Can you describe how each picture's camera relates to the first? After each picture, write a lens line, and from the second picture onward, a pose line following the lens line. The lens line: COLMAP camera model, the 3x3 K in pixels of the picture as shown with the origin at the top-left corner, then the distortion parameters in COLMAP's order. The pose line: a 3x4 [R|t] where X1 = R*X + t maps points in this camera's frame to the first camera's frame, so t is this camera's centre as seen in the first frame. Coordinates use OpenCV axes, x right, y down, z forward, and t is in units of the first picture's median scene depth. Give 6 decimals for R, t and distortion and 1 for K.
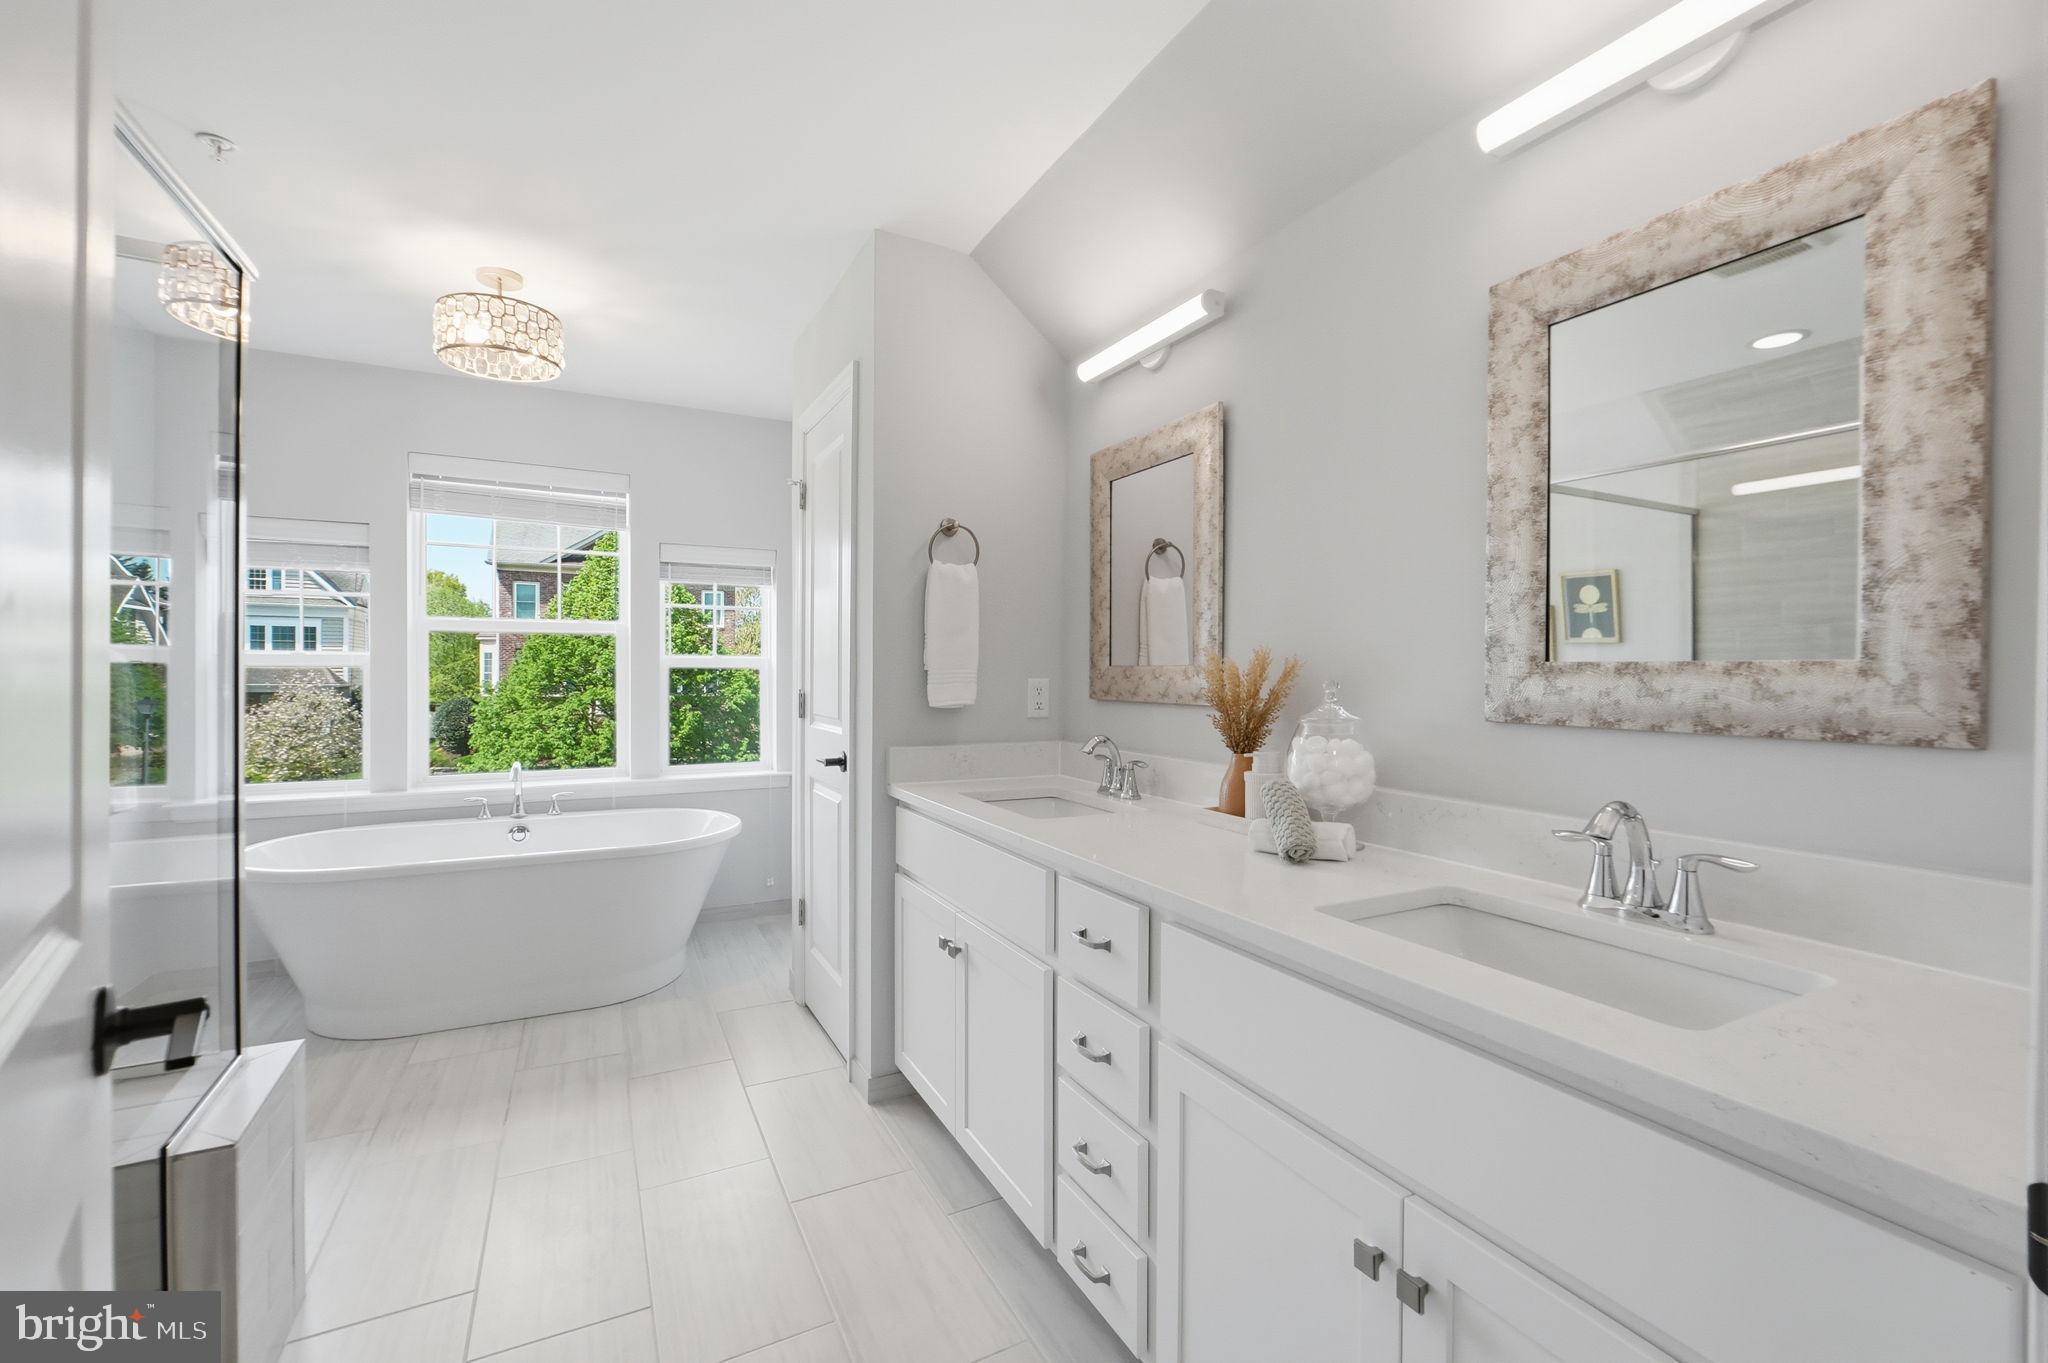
lens RADIAL K [[874.2, 0, 1015.9], [0, 874.2, 672.5], [0, 0, 1]] dist [-0.001023, 0.000134]
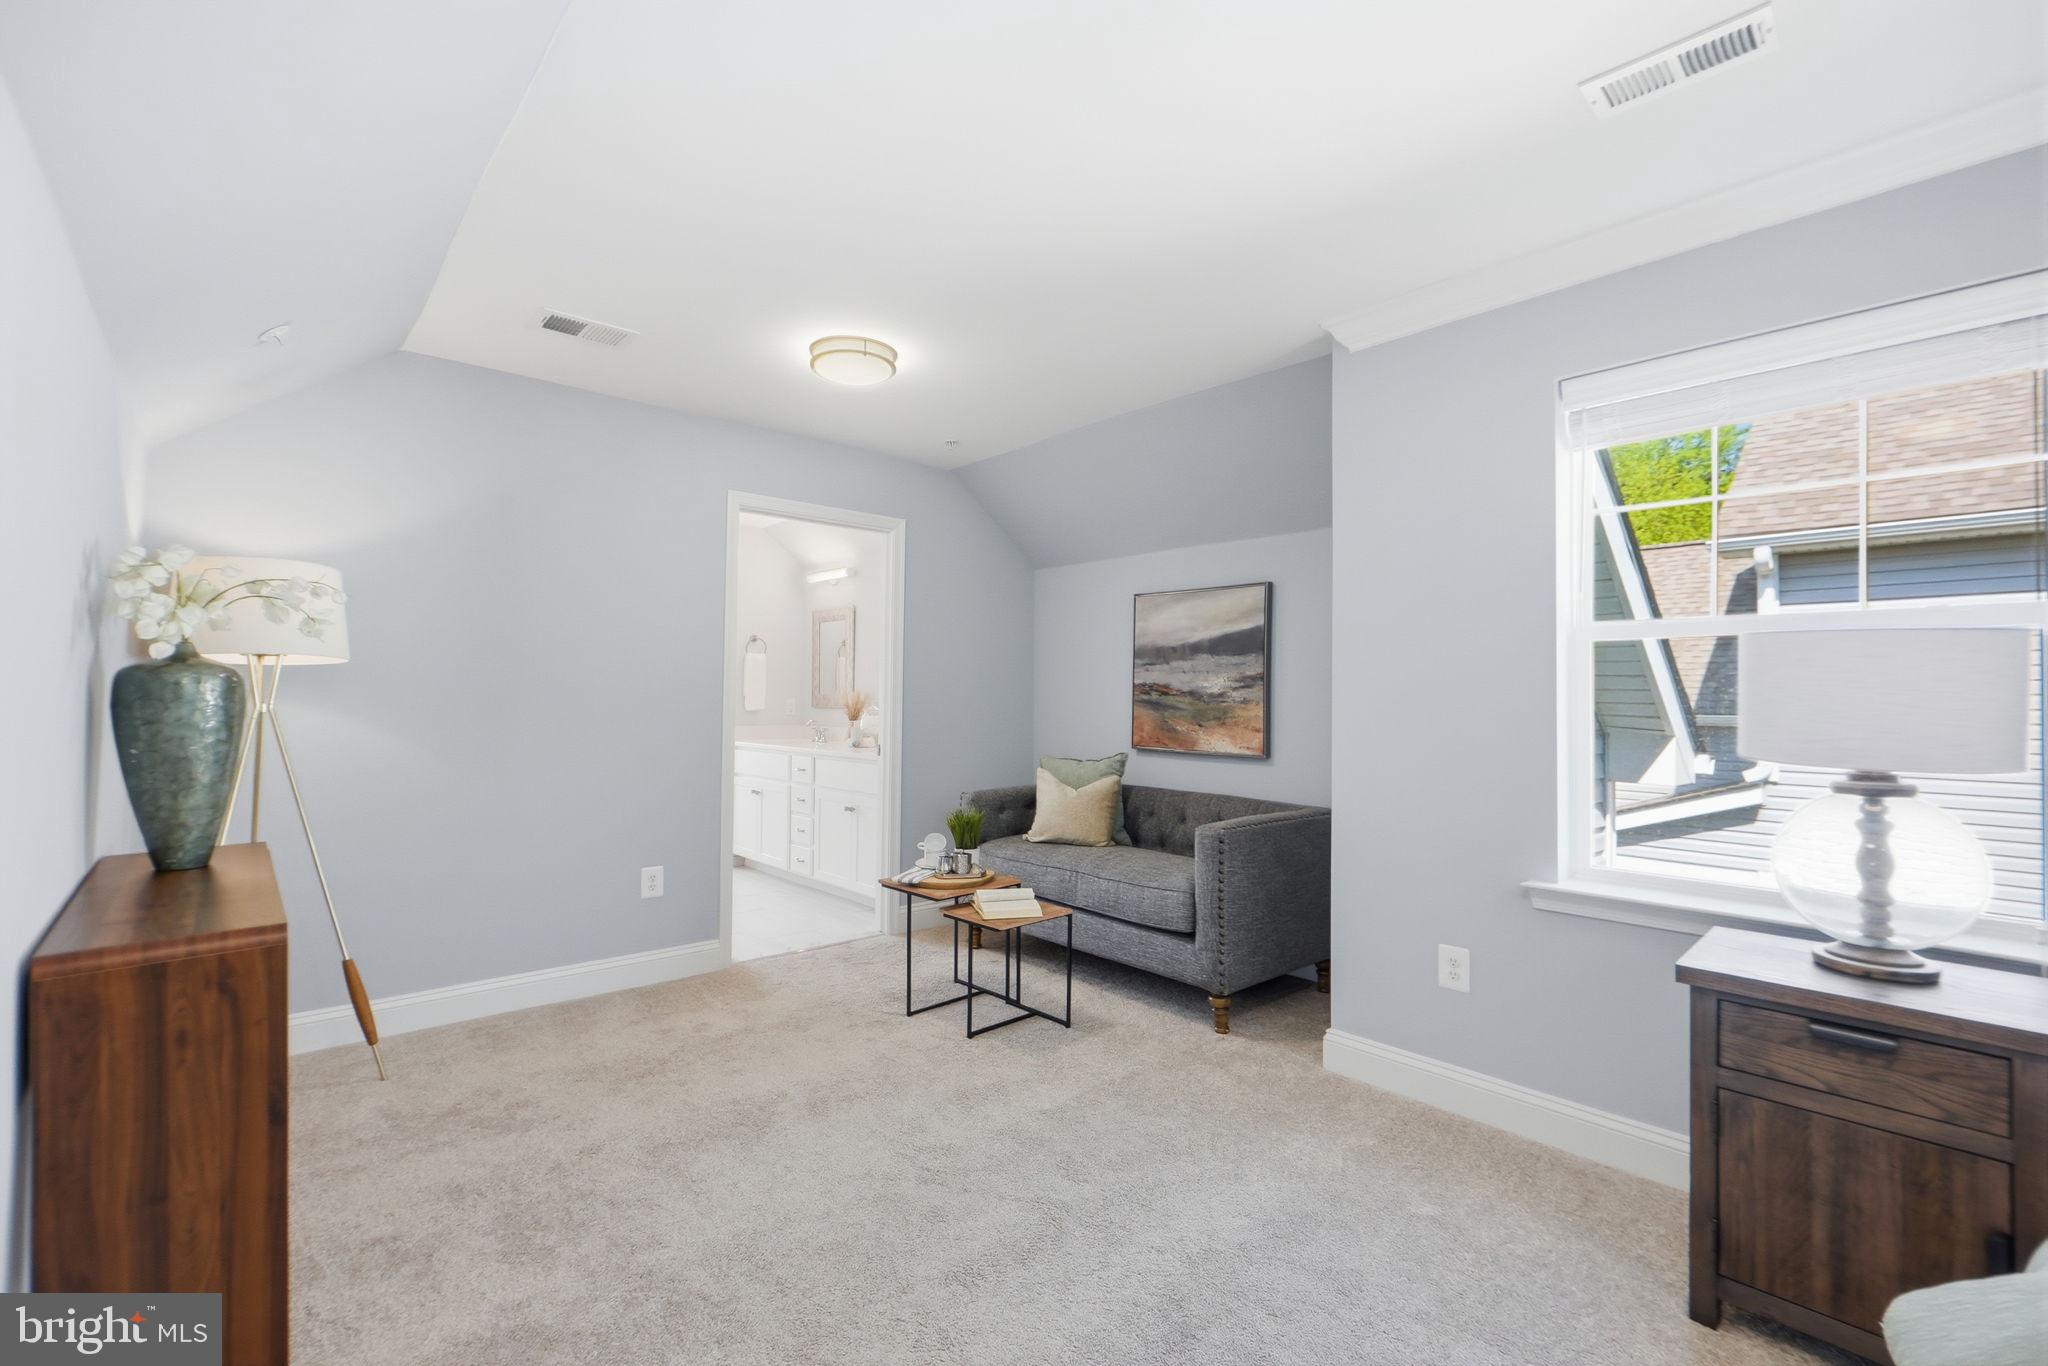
lens RADIAL K [[874.2, 0, 1018.6], [0, 874.2, 689.6], [0, 0, 1]] dist [-0.001023, 0.000134]
pose [[0.969557, 0.000250, 0.244864, 0.047691], [0.002406, 0.999941, -0.010548, 0.007008], [-0.244852, 0.010817, 0.969500, -1.691302]]
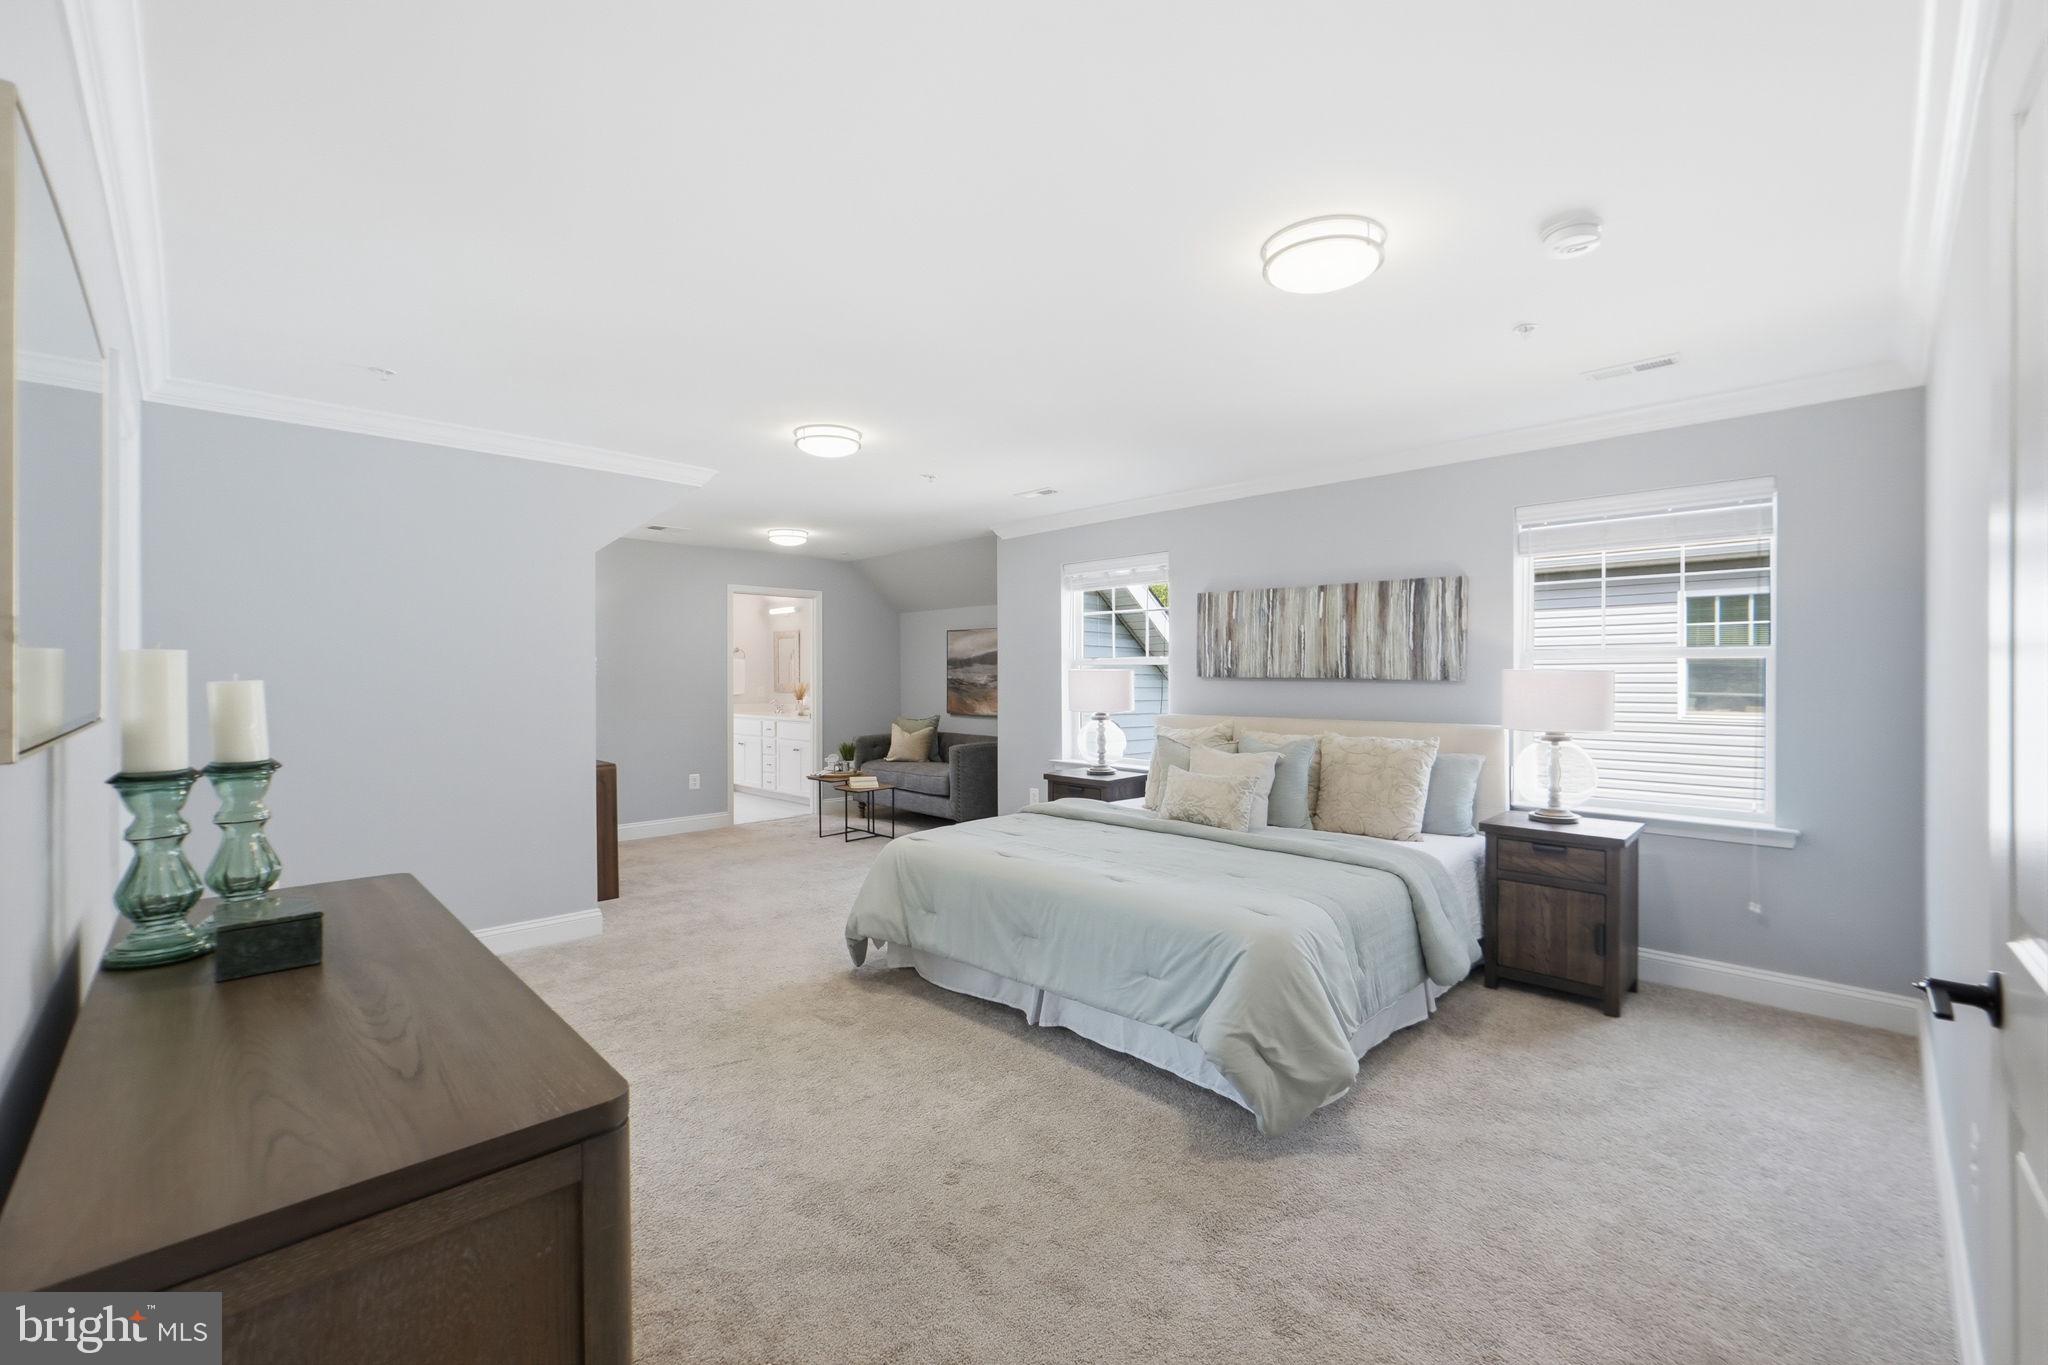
lens RADIAL K [[802.9, 0, 971.4], [0, 802.9, 680.1], [0, 0, 1]] dist [0.000083, 0.000029]
pose [[0.967583, -0.013421, 0.252198, 0.032891], [0.013054, 0.999910, 0.003130, -0.026235], [-0.252217, 0.000264, 0.967671, -3.012360]]
